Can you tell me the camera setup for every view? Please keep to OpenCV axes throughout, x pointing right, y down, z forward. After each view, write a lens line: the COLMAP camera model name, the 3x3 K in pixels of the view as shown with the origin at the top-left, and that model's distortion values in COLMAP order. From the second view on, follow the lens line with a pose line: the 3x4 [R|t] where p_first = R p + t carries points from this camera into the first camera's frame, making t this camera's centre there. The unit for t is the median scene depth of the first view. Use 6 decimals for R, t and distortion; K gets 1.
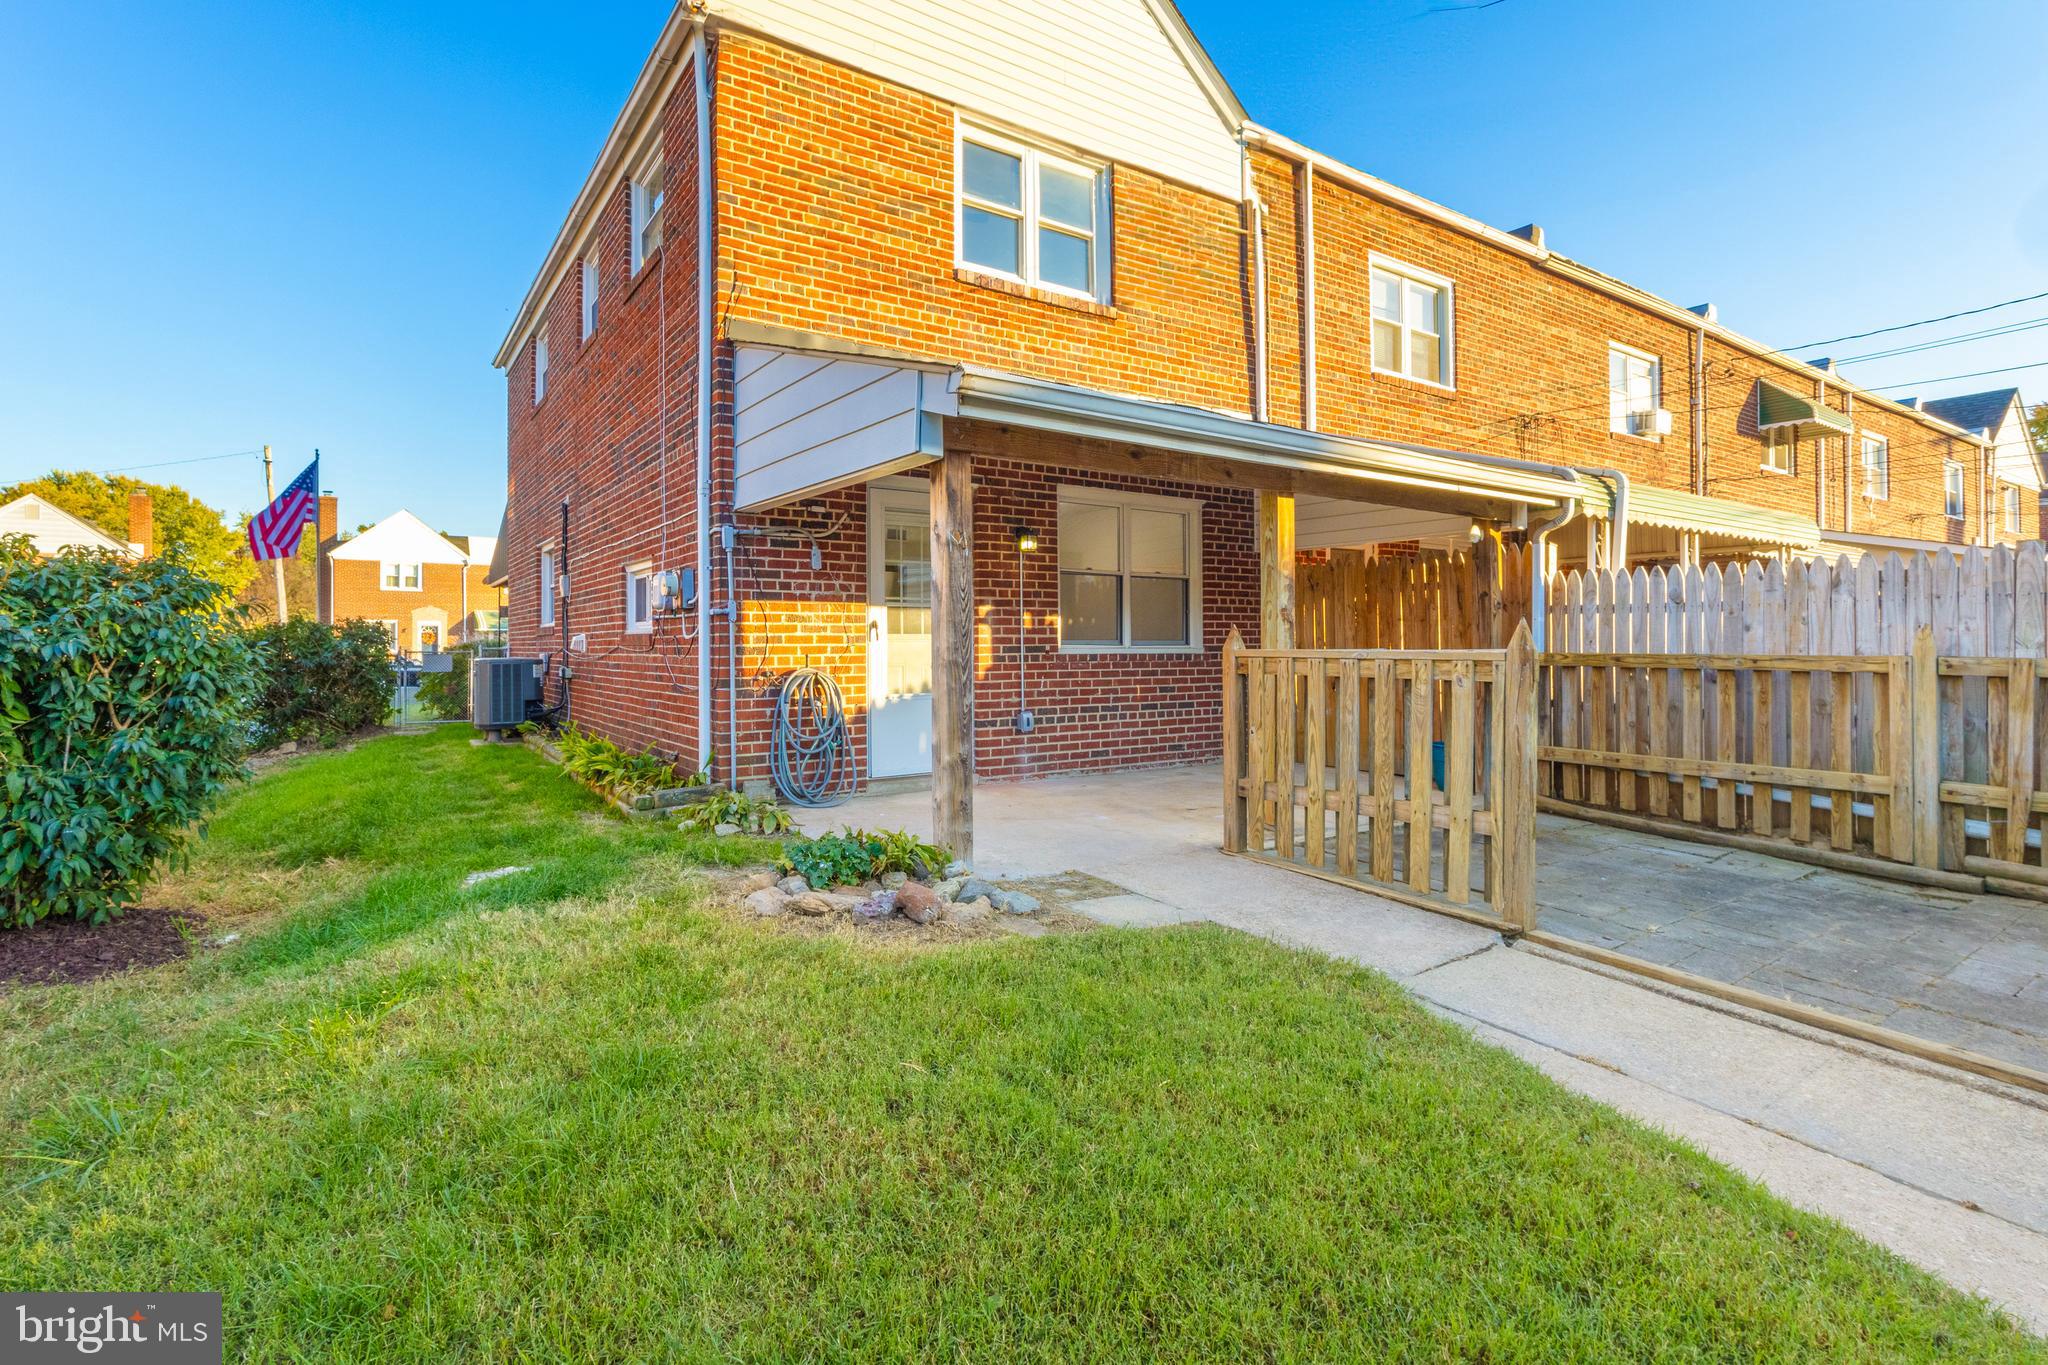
lens RADIAL K [[980.2, 0, 978.3], [0, 980.2, 635.4], [0, 0, 1]] dist [0.006391, 0.001197]
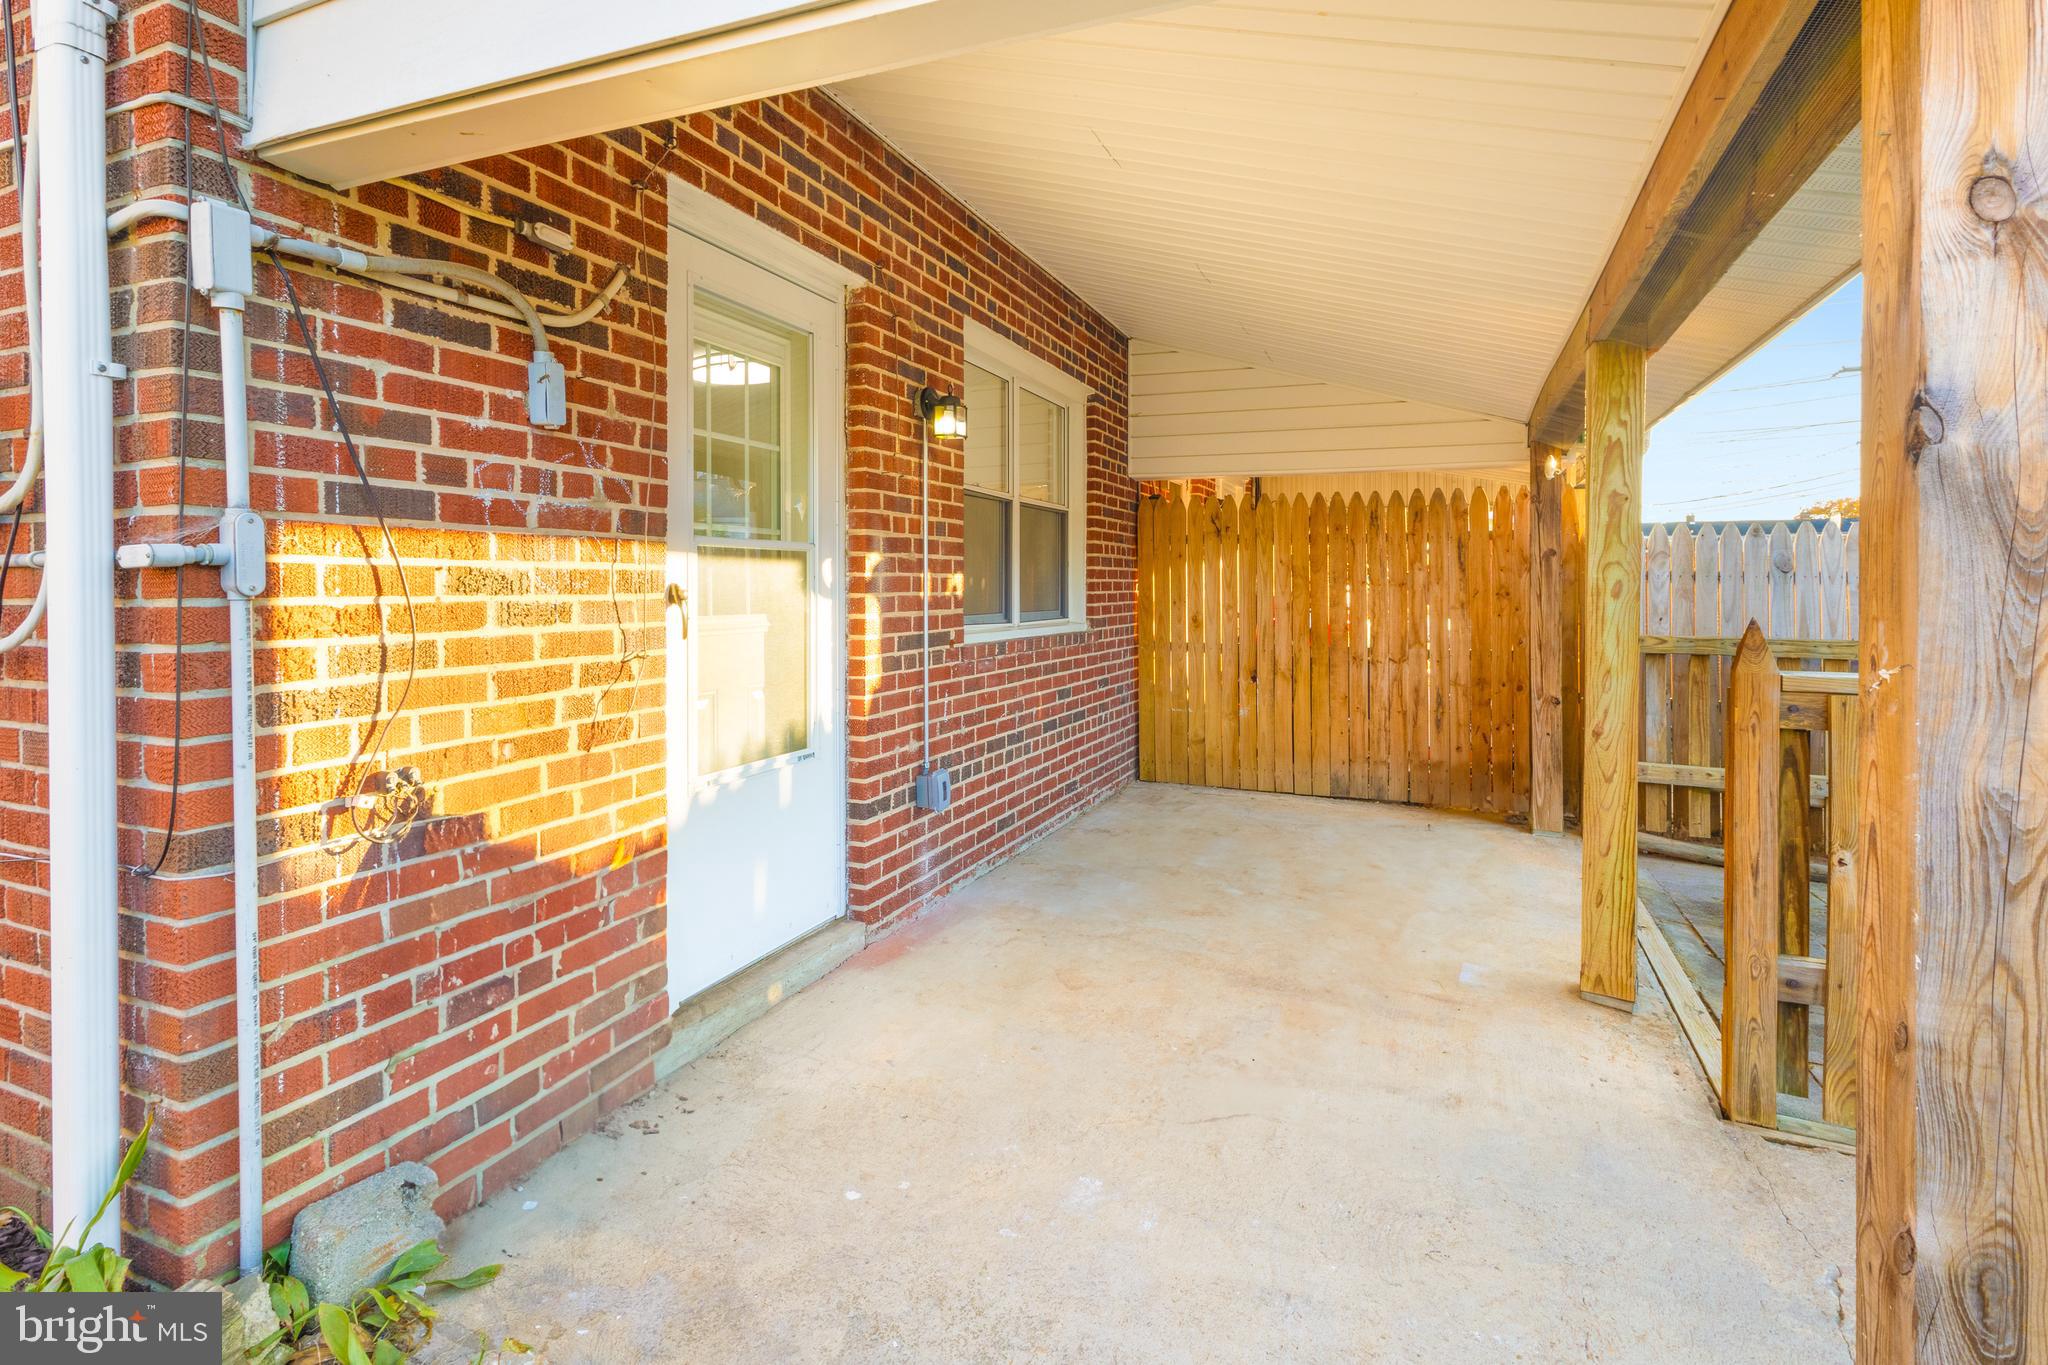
lens RADIAL K [[980.2, 0, 1011.4], [0, 980.2, 597.0], [0, 0, 1]] dist [0.006391, 0.001197]
pose [[0.822866, -0.002005, 0.568232, -0.217444], [-0.010896, 0.999754, 0.019306, -0.019569], [-0.568131, -0.022077, 0.822642, 0.639112]]
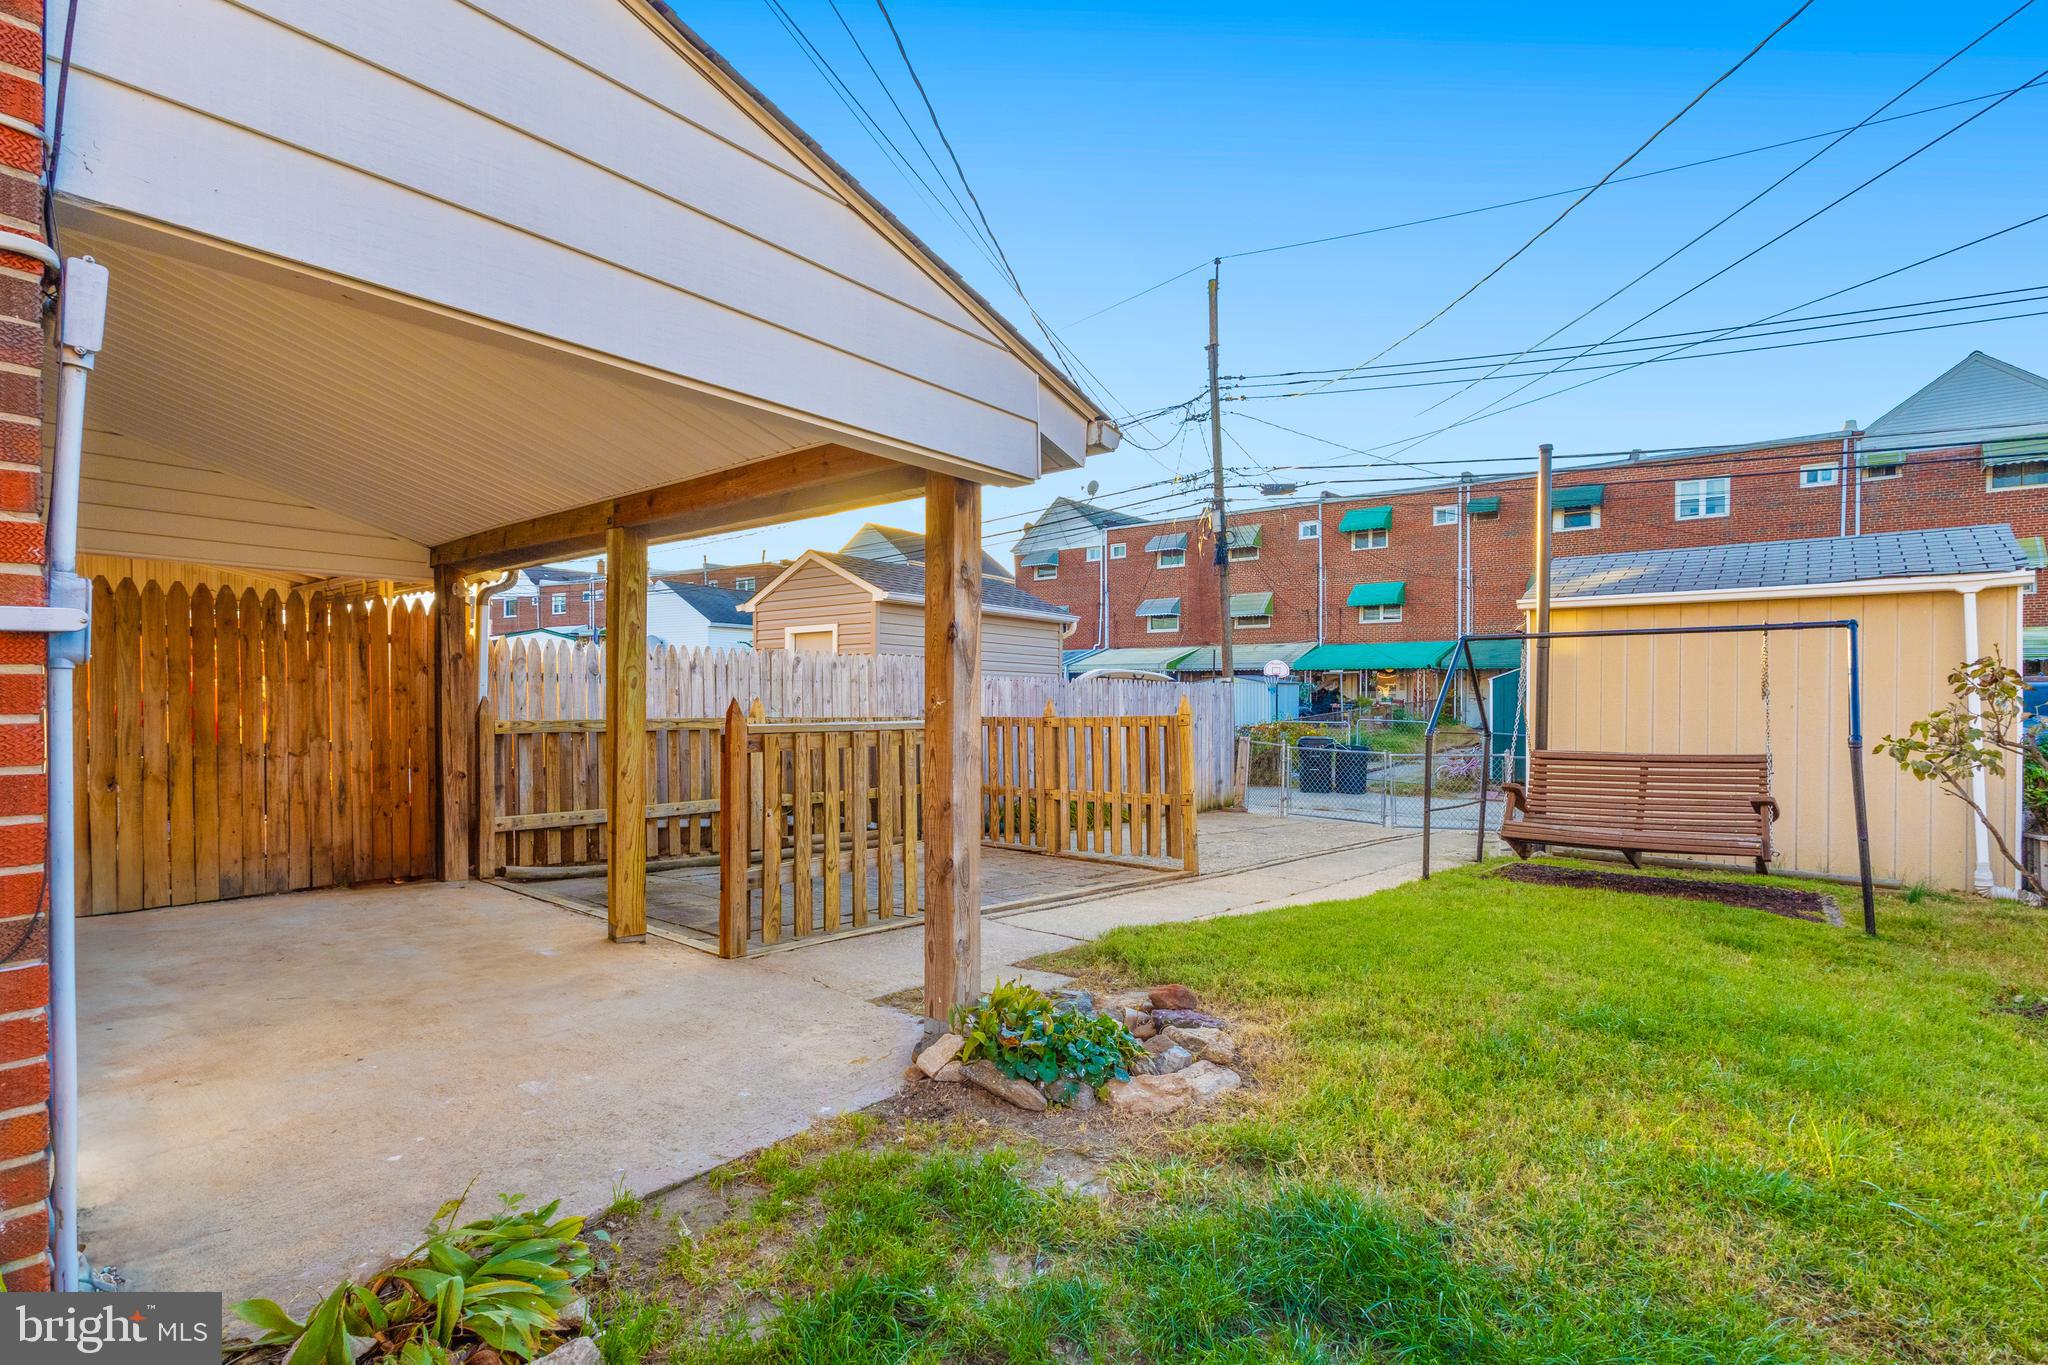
lens RADIAL K [[980.2, 0, 1027.5], [0, 980.2, 695.2], [0, 0, 1]] dist [0.006391, 0.001197]
pose [[-0.302152, 0.000835, 0.953259, -0.491641], [-0.012924, 0.999904, -0.004973, -0.009283], [-0.953172, -0.013822, -0.302112, 0.781571]]
